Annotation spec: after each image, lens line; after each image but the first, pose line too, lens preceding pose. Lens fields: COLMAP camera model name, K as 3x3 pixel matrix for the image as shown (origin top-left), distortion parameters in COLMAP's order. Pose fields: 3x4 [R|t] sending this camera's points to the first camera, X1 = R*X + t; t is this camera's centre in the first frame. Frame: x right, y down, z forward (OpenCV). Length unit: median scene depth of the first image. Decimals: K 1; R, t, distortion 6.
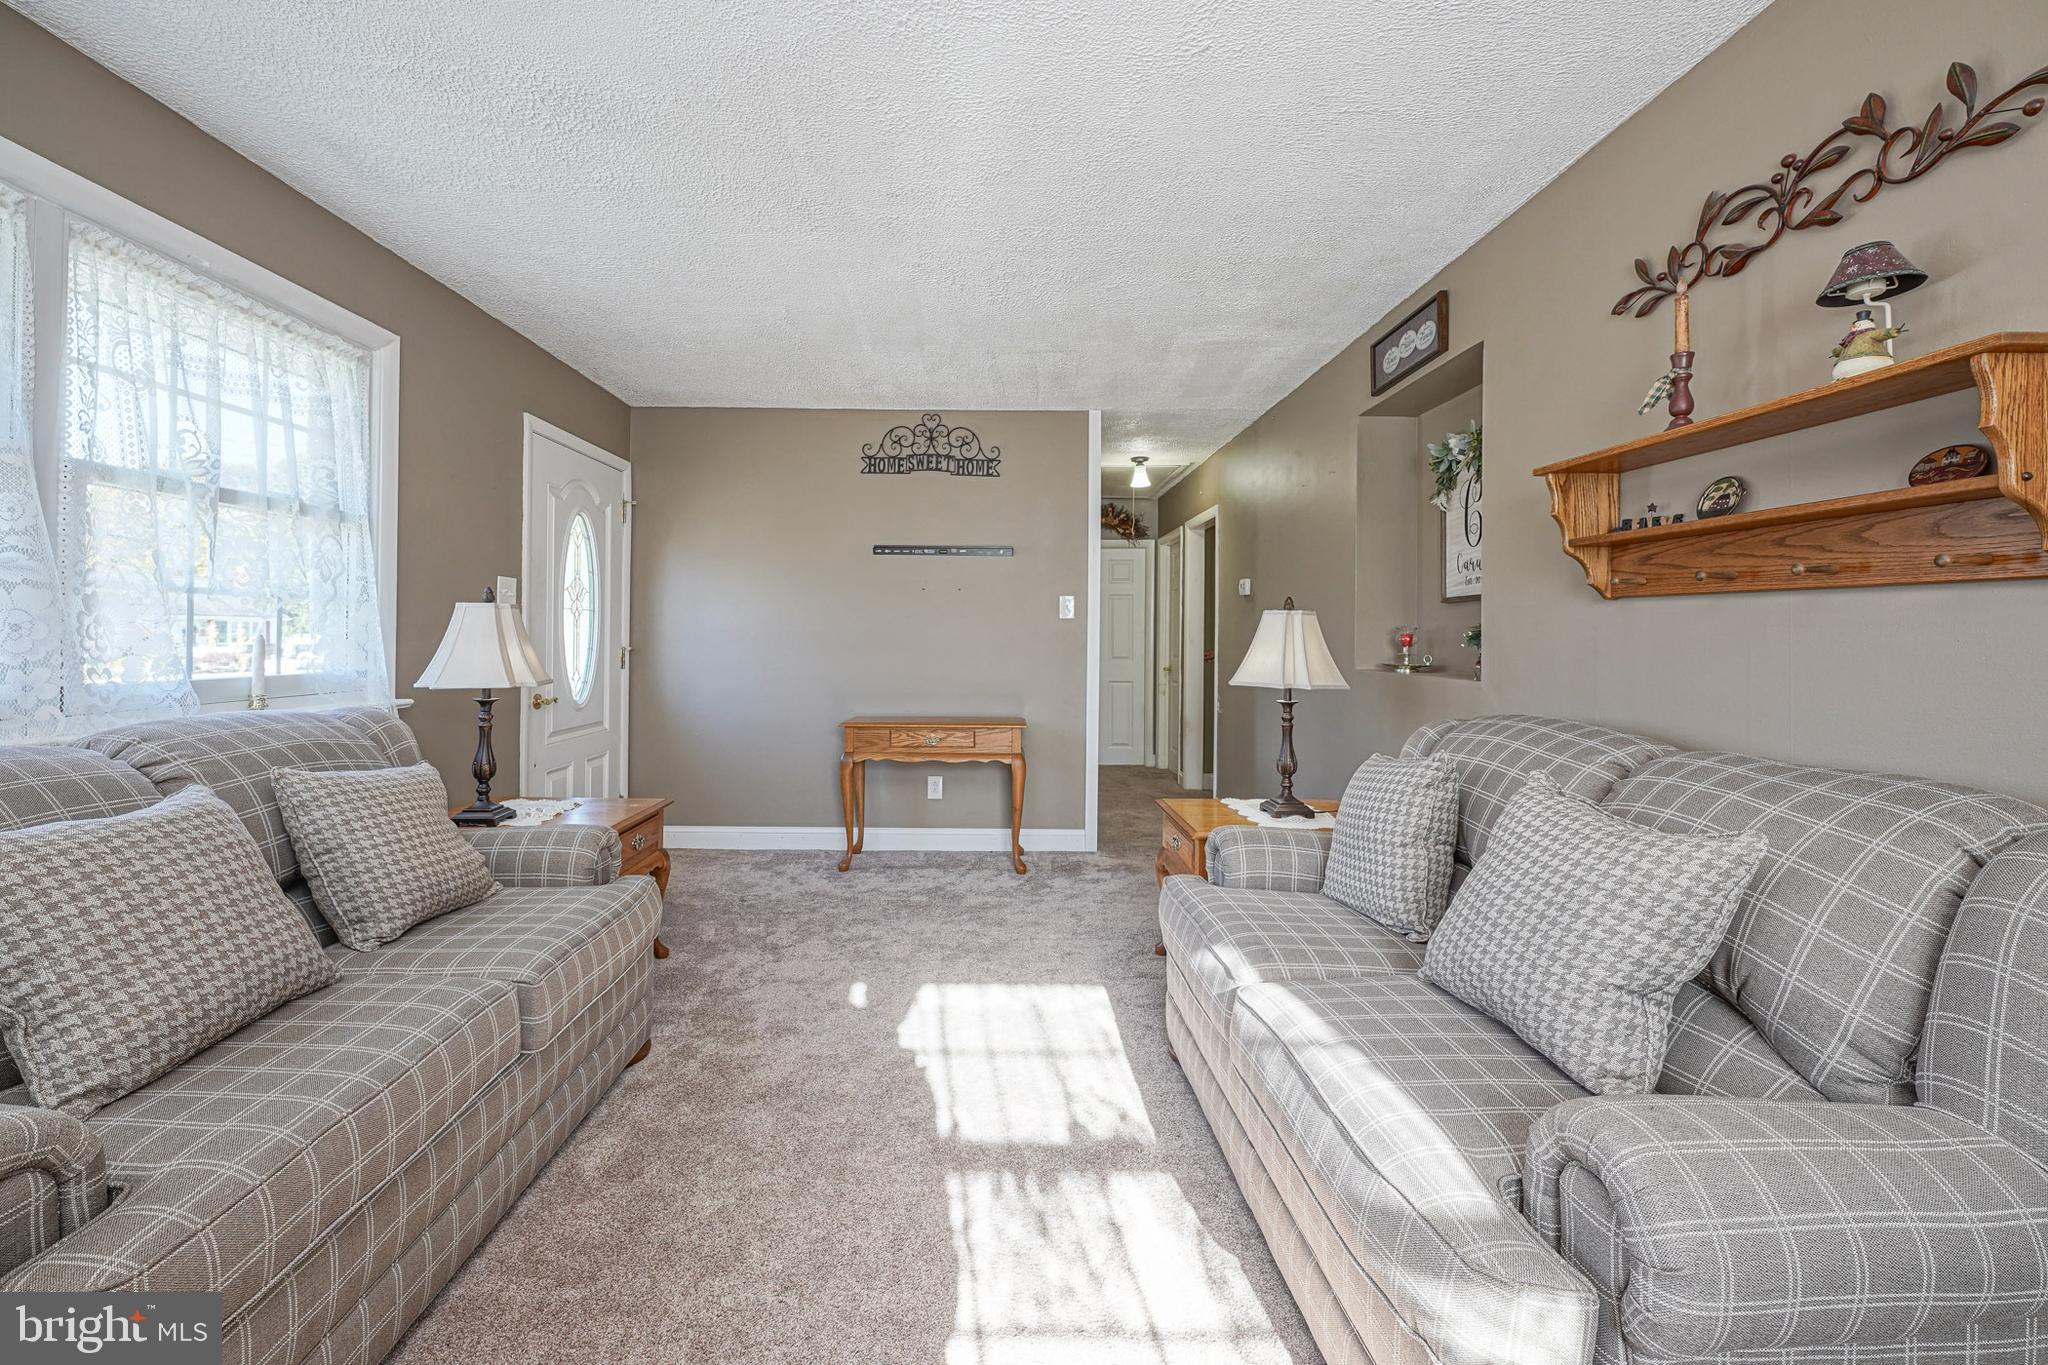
lens RADIAL K [[833.2, 0, 1015.4], [0, 833.2, 636.7], [0, 0, 1]] dist [-0.005538, 0.001494]
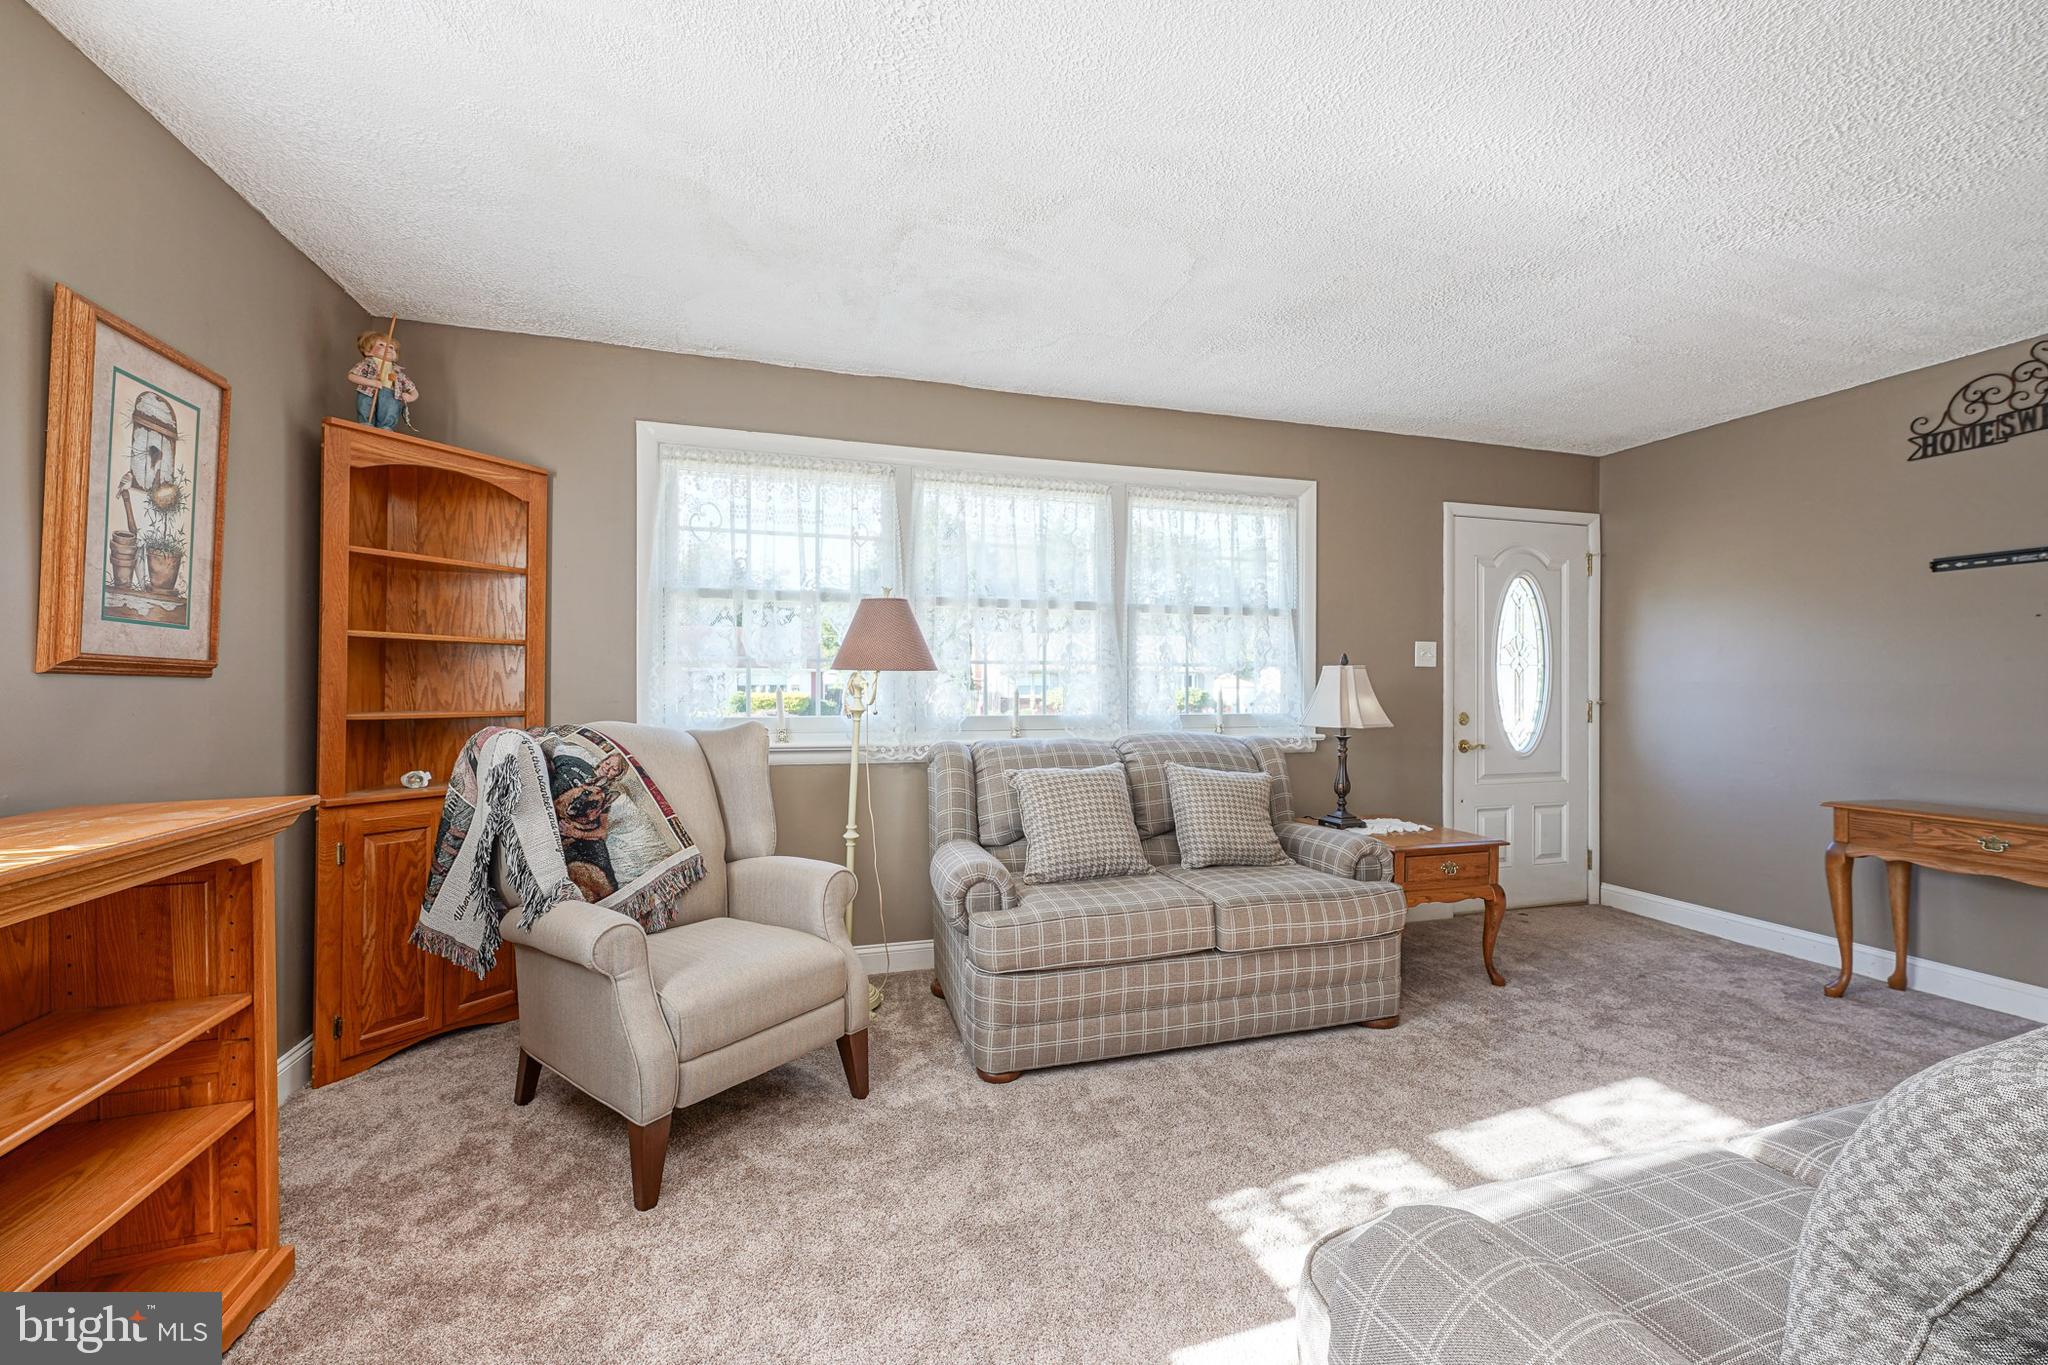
lens RADIAL K [[833.2, 0, 1004.7], [0, 833.2, 691.6], [0, 0, 1]] dist [-0.005538, 0.001494]
pose [[0.262575, -0.000921, -0.964911, 0.544728], [0.001720, 0.999998, -0.000486, 0.001482], [0.964910, -0.001532, 0.262576, 0.111846]]
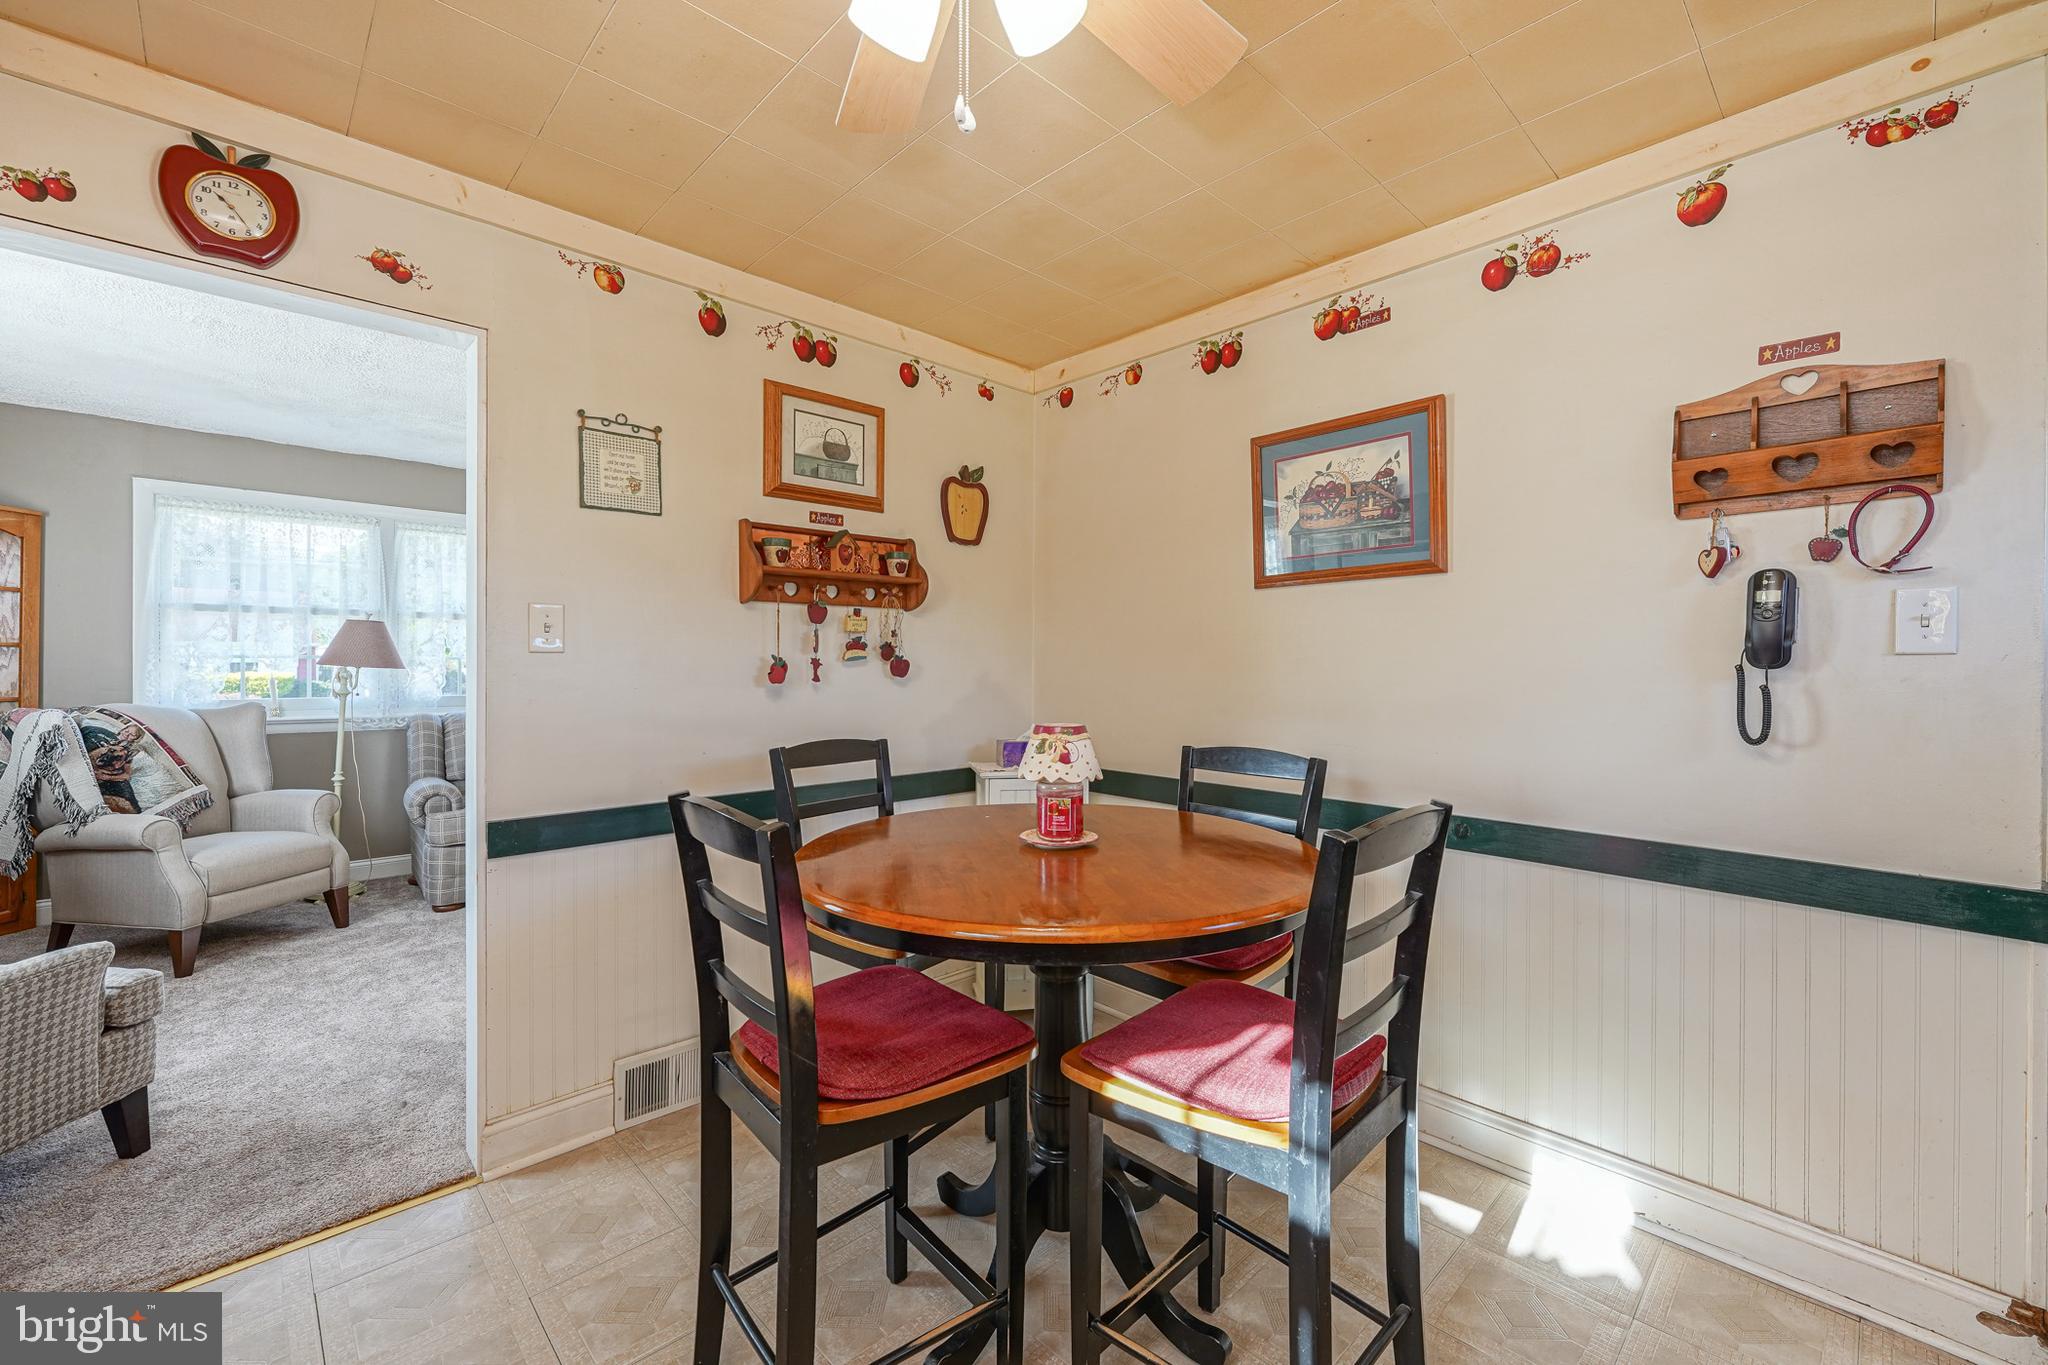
lens RADIAL K [[833.2, 0, 1033.8], [0, 833.2, 664.4], [0, 0, 1]] dist [-0.005538, 0.001494]
pose [[0.694603, -0.003120, -0.719387, 1.588922], [0.001245, 0.999994, -0.003135, -0.025034], [0.719392, 0.001282, 0.694603, 0.053366]]
